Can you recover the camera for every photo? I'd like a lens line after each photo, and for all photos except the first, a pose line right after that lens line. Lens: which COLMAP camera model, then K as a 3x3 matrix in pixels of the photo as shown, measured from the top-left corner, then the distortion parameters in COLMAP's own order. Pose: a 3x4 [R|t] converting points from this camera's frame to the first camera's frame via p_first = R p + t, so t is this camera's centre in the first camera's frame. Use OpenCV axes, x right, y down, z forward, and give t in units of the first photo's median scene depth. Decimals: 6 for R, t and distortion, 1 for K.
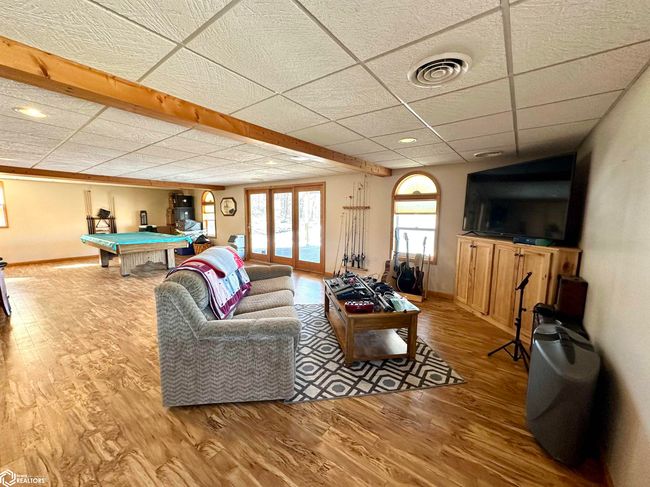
lens RADIAL K [[258.6, 0, 324.3], [0, 258.6, 243.7], [0, 0, 1]] dist [-0.001617, -0.000242]
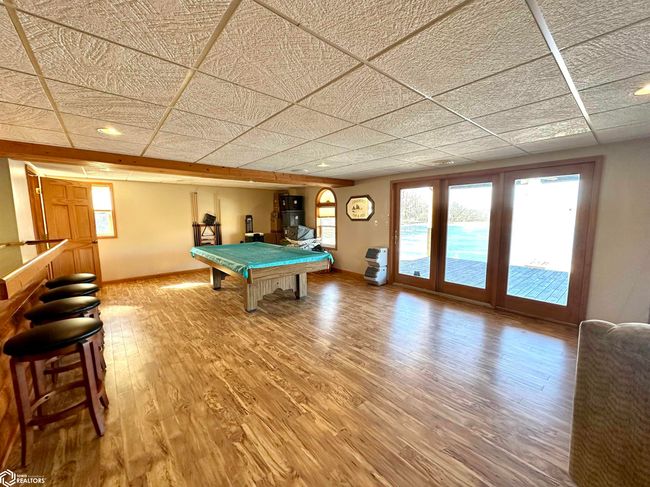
lens RADIAL K [[258.6, 0, 323.6], [0, 258.6, 246.3], [0, 0, 1]] dist [-0.001617, -0.000242]
pose [[0.974896, 0.012930, -0.222286, -0.309478], [-0.012426, 0.999916, 0.003662, -0.037379], [0.222315, -0.000808, 0.974975, 0.268331]]
